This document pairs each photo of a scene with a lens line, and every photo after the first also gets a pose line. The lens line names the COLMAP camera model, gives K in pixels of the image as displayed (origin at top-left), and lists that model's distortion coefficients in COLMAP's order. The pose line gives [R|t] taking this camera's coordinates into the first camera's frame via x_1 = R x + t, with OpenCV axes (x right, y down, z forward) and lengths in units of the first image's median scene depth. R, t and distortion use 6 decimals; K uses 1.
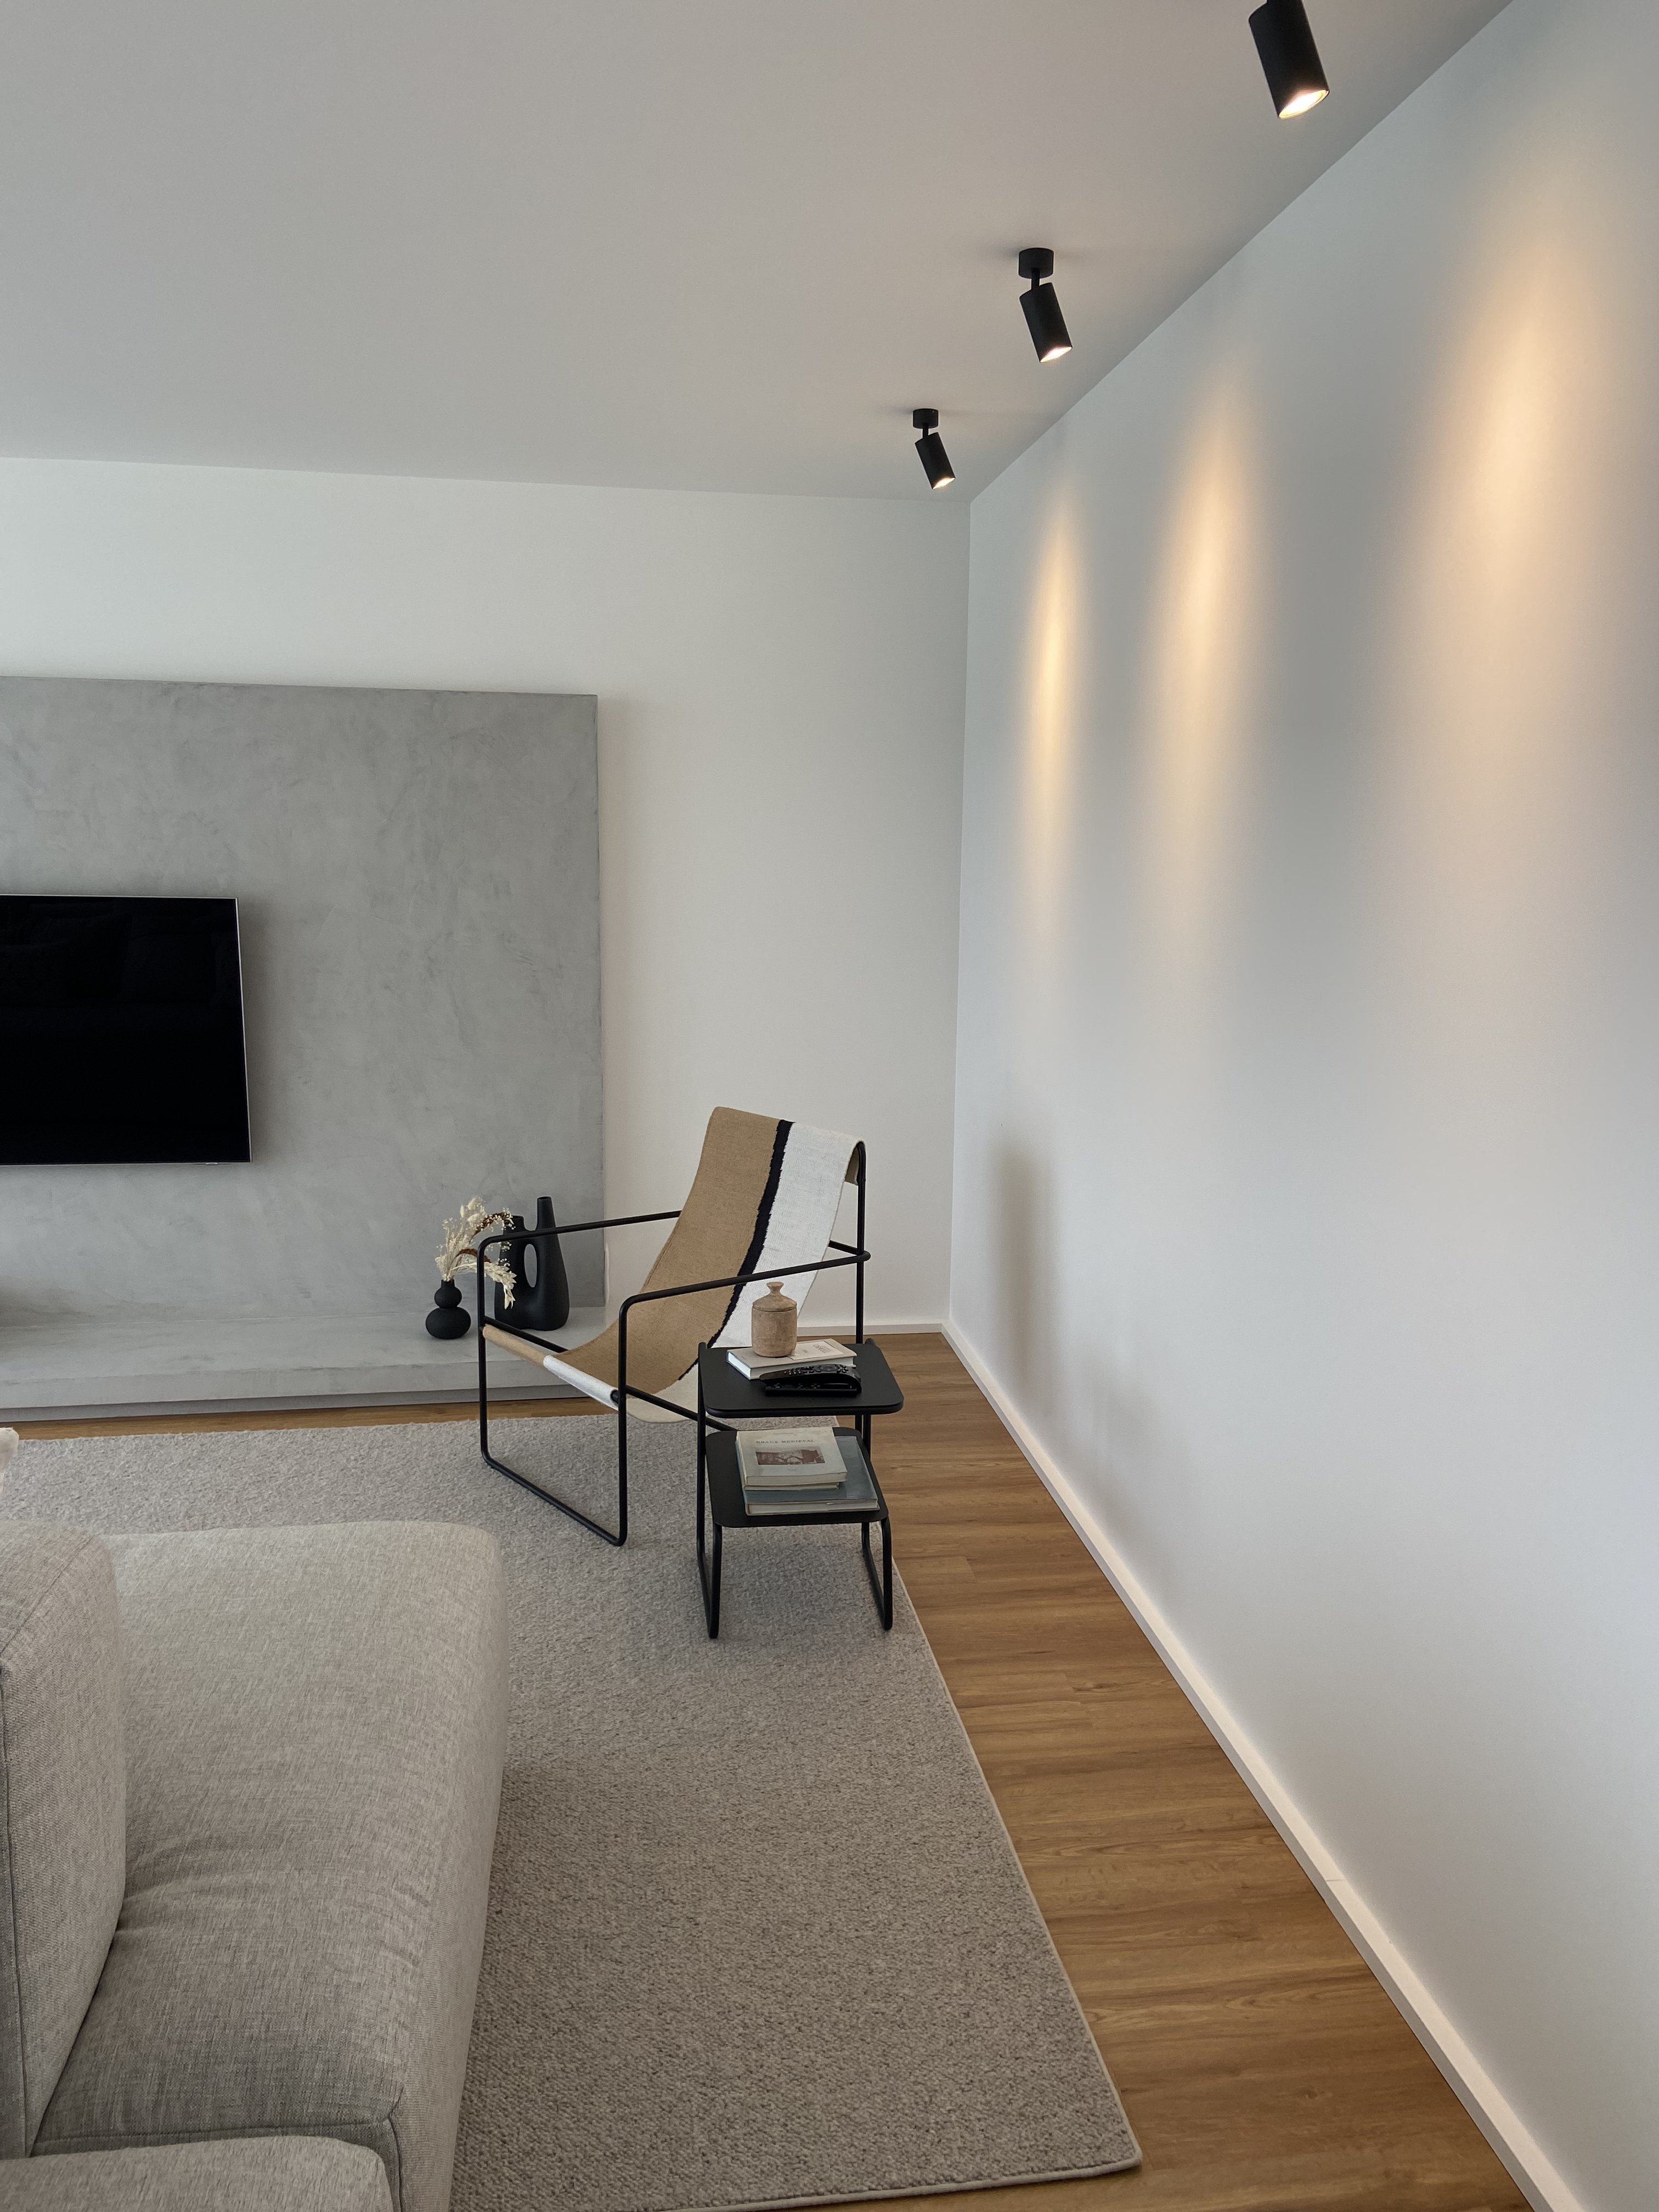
lens RADIAL K [[1665.2, 0, 832.8], [0, 1665.2, 1095.1], [0, 0, 1]] dist [0.116193, -0.149574]
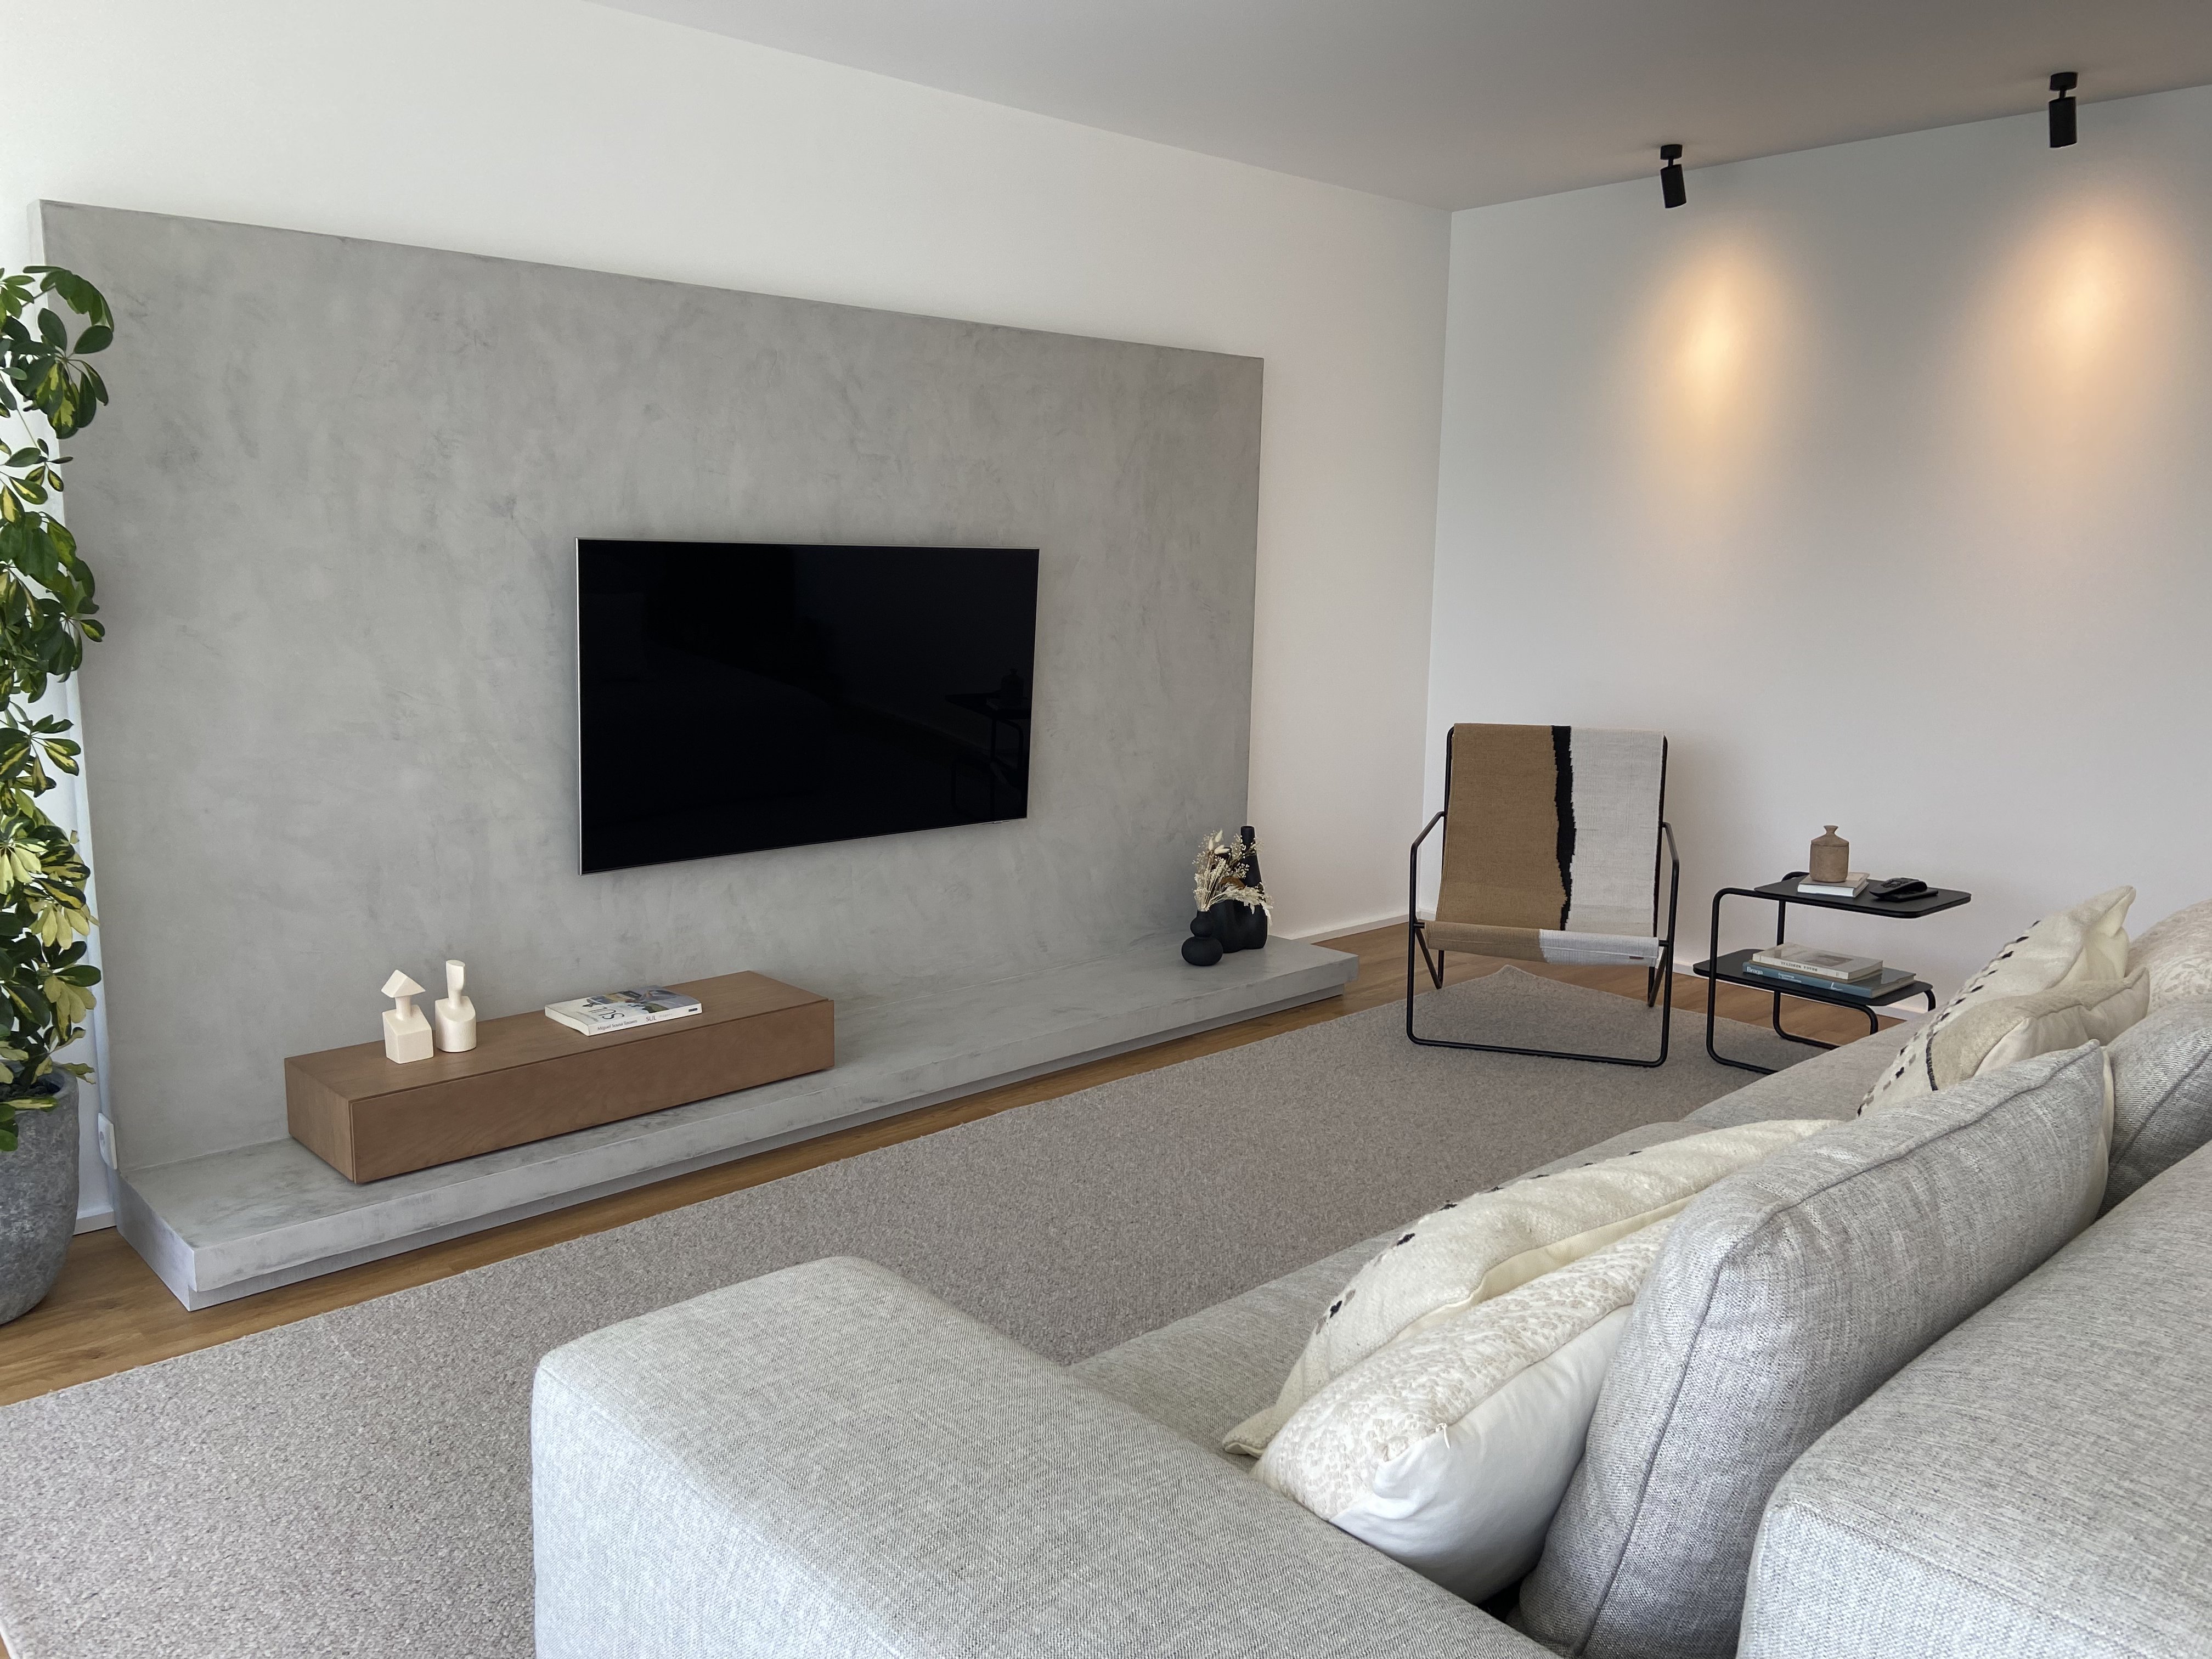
lens RADIAL K [[1665.2, 0, 1104.4], [0, 1665.2, 836.0], [0, 0, 1]] dist [0.116193, -0.149574]
pose [[0.821035, -0.099962, 0.562058, -0.876955], [0.083630, 0.994989, 0.054795, 0.000591], [-0.564719, 0.002016, 0.825281, 0.166243]]
